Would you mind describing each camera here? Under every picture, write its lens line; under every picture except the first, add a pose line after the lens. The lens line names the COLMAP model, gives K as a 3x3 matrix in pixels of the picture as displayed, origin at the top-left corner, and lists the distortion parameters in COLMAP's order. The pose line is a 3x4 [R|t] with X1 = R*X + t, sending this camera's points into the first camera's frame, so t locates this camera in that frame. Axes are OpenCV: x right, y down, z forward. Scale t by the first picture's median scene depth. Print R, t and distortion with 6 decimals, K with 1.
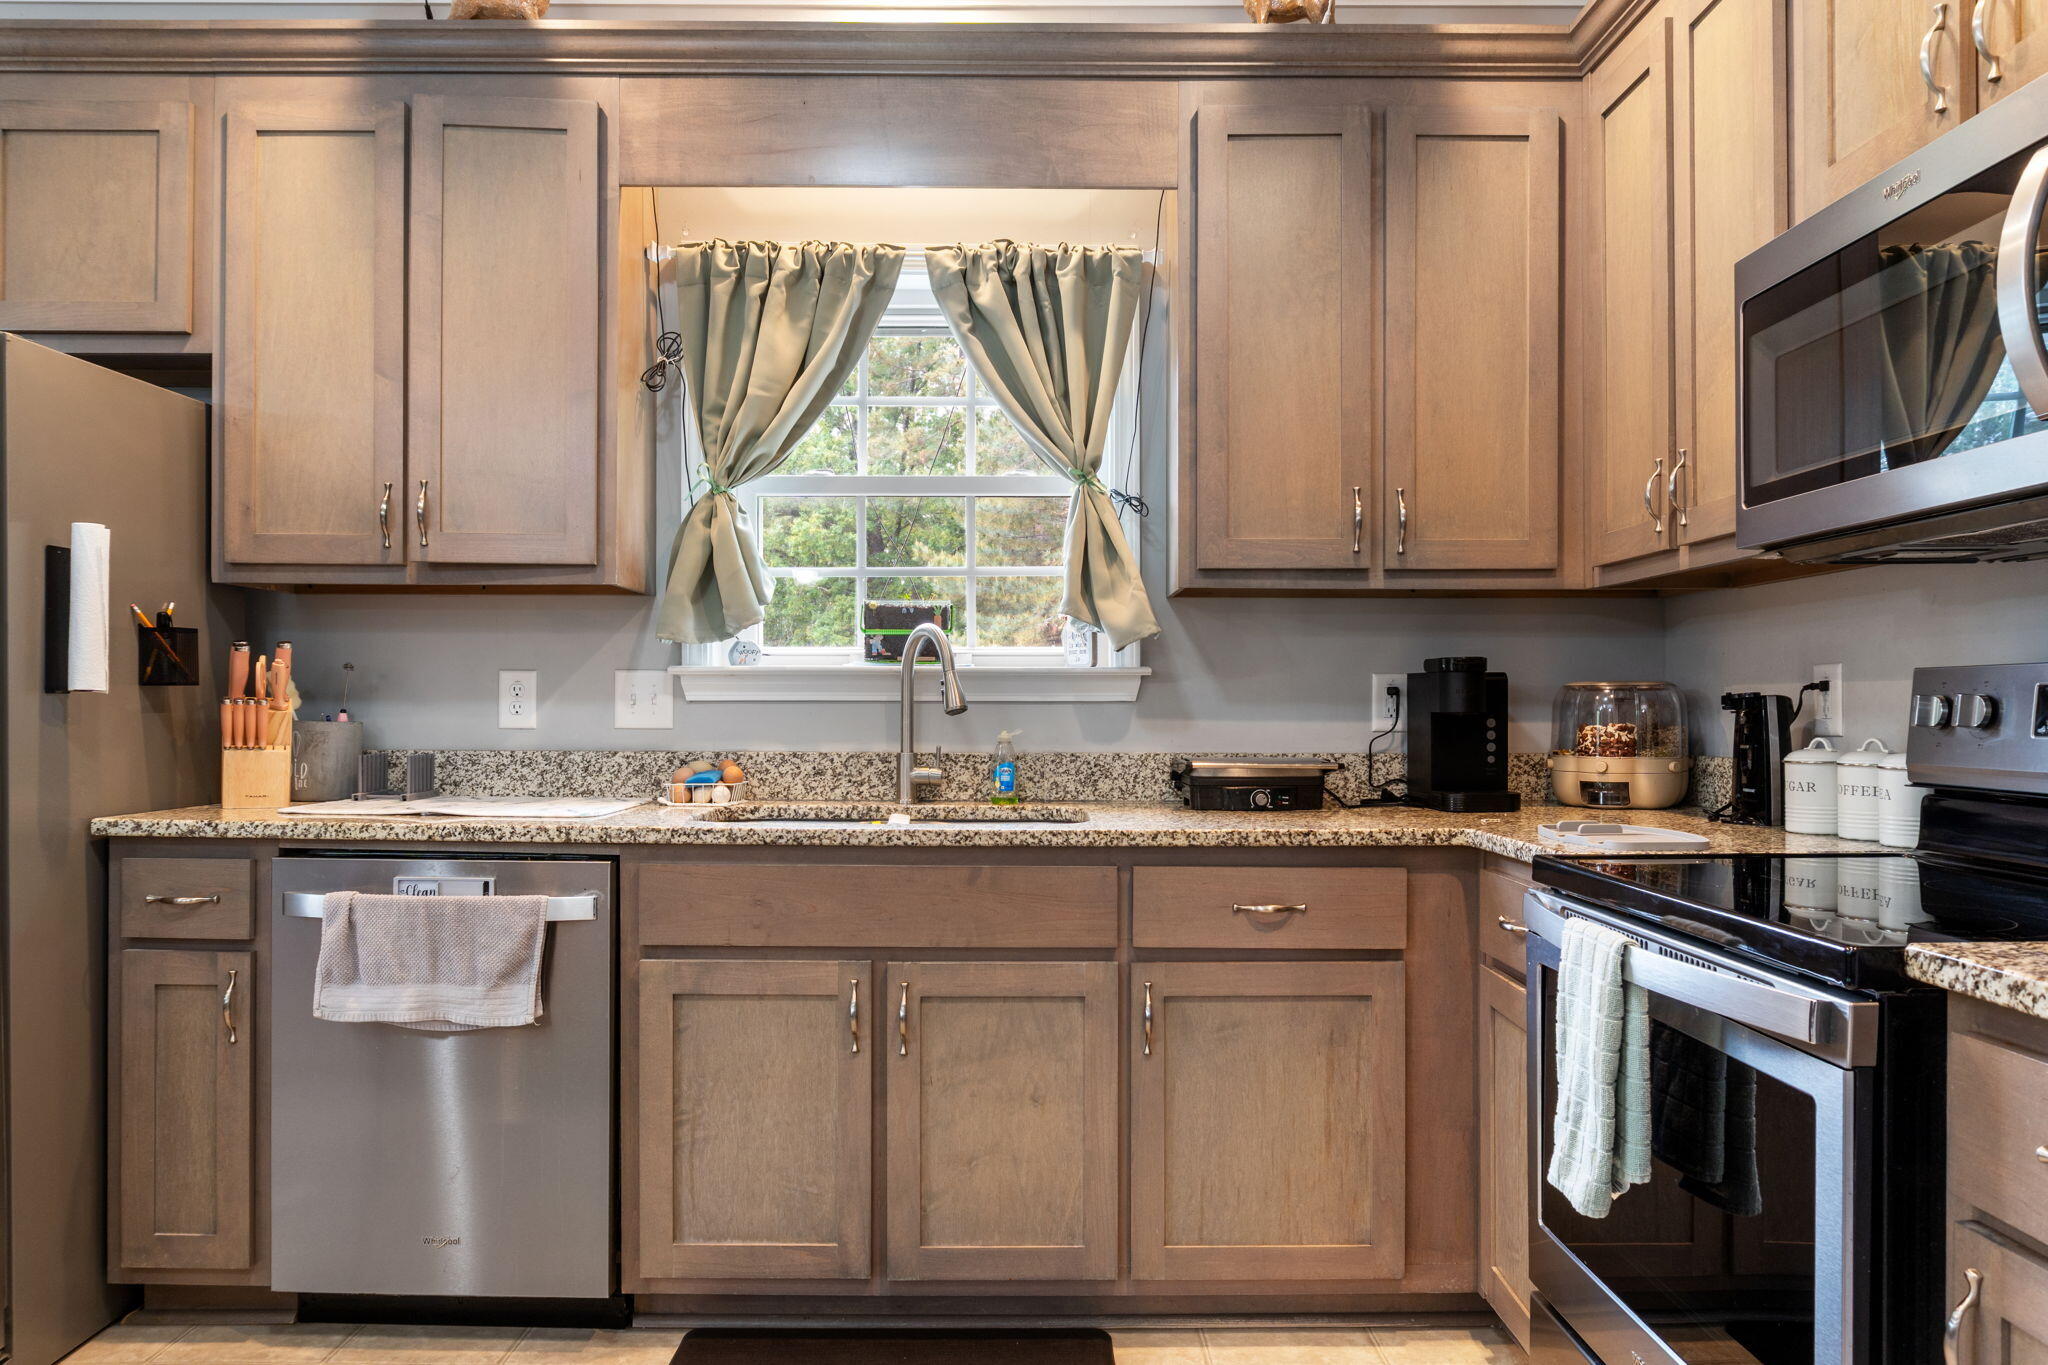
lens RADIAL K [[1368.1, 0, 1015.6], [0, 1368.1, 701.3], [0, 0, 1]] dist [-0.003829, -0.001779]
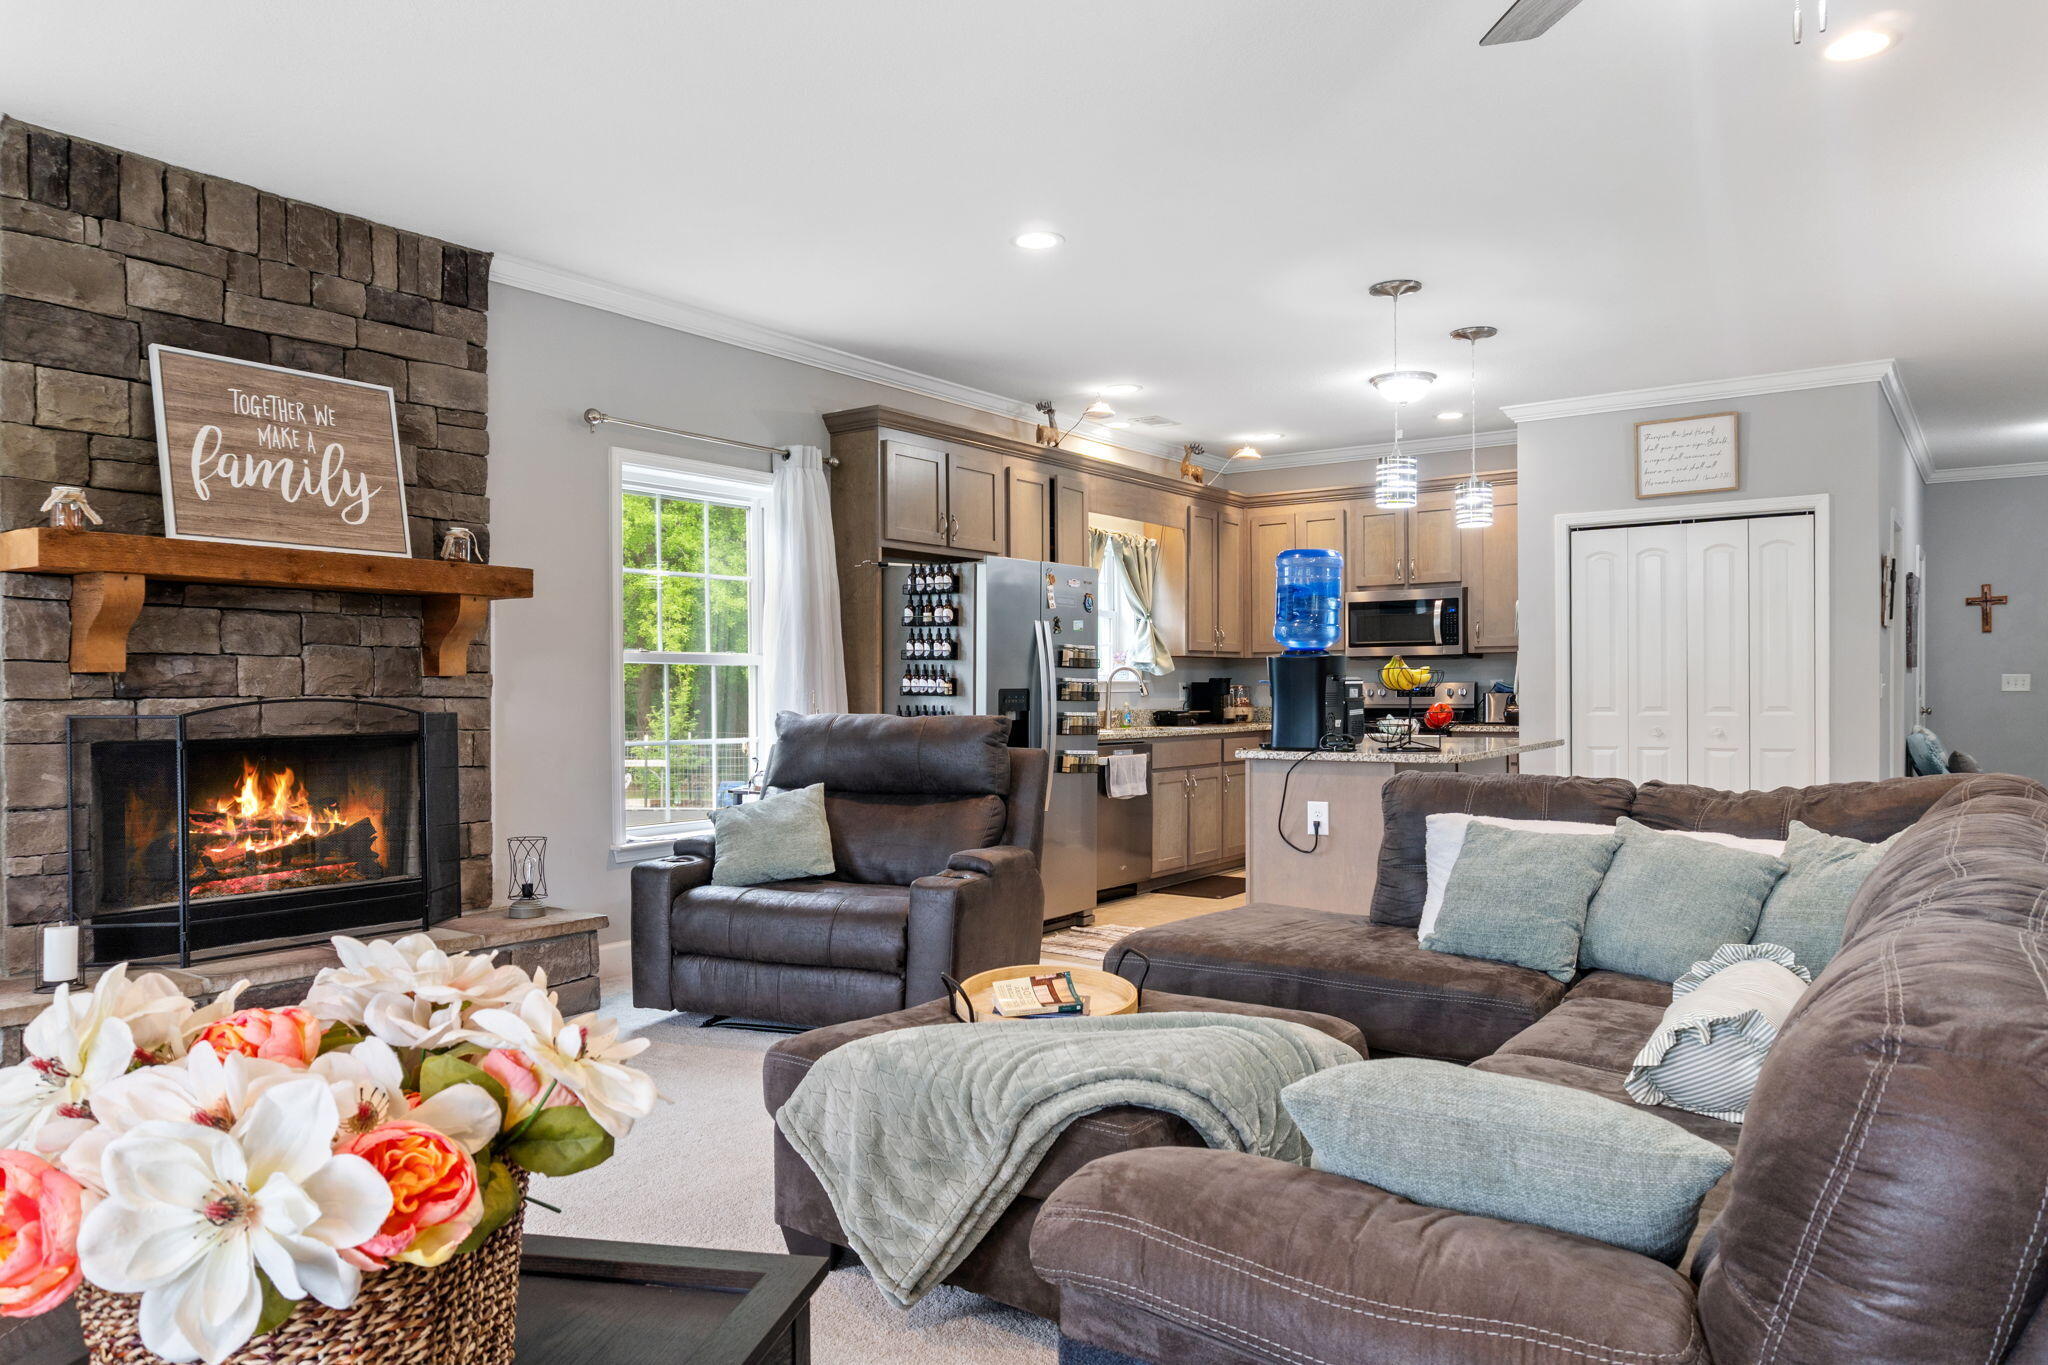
lens RADIAL K [[1368.1, 0, 1015.6], [0, 1368.1, 701.3], [0, 0, 1]] dist [-0.003829, -0.001779]
pose [[0.594768, -0.011449, 0.803816, -2.915715], [0.005710, 0.999934, 0.010018, -0.012547], [-0.803877, -0.001369, 0.594794, -0.624649]]
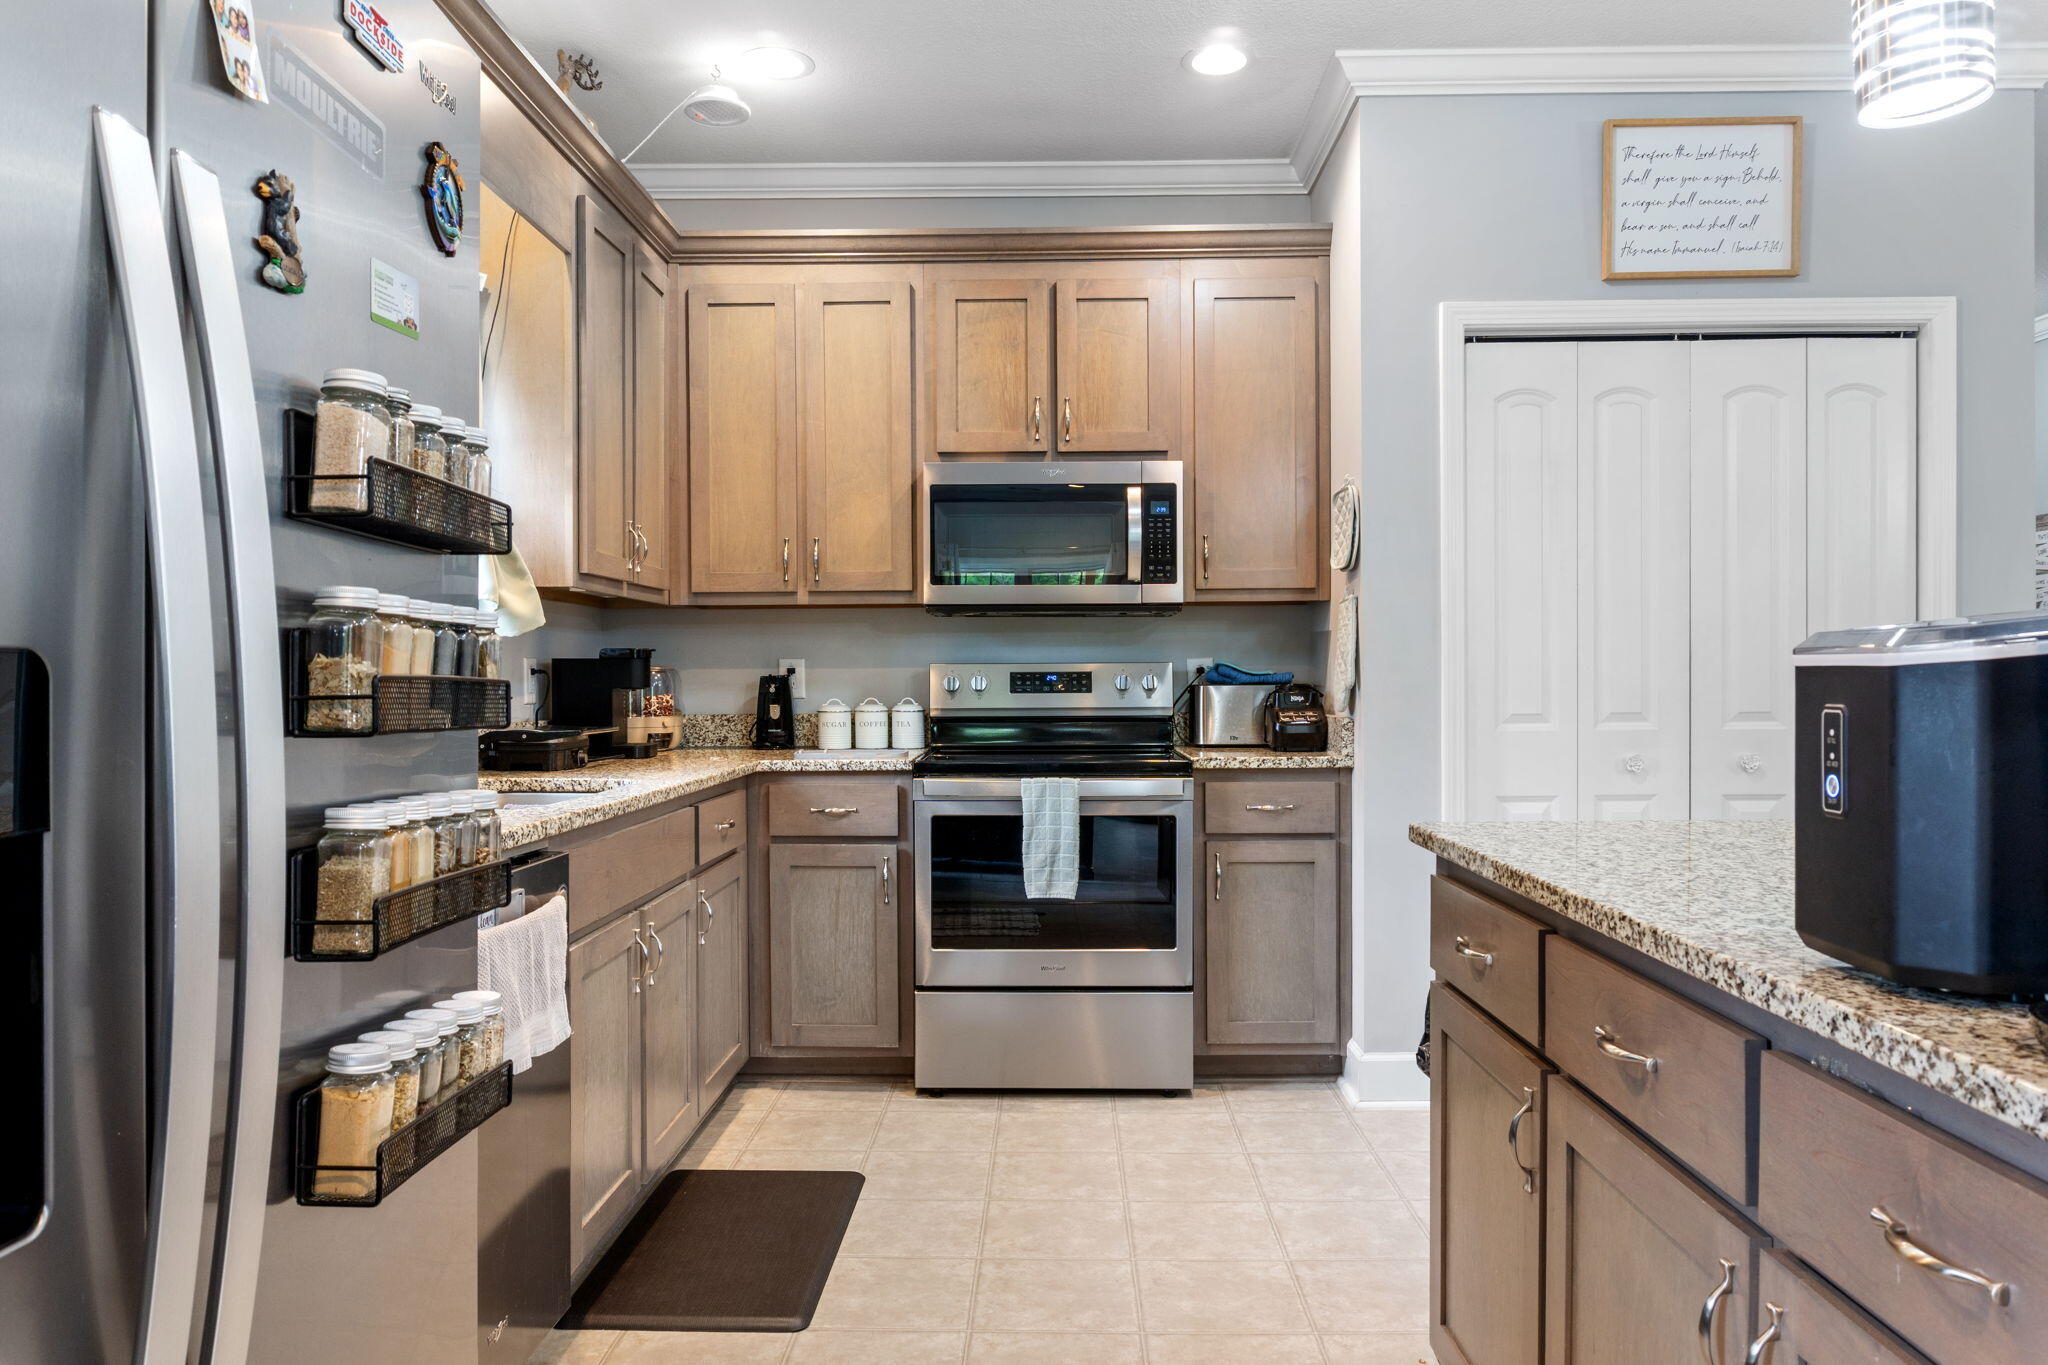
lens RADIAL K [[1368.1, 0, 1015.6], [0, 1368.1, 701.3], [0, 0, 1]] dist [-0.003829, -0.001779]
pose [[0.031314, -0.019078, 0.999327, -1.176300], [0.002791, 0.999816, 0.019000, -0.004458], [-0.999506, 0.002194, 0.031362, 0.627342]]
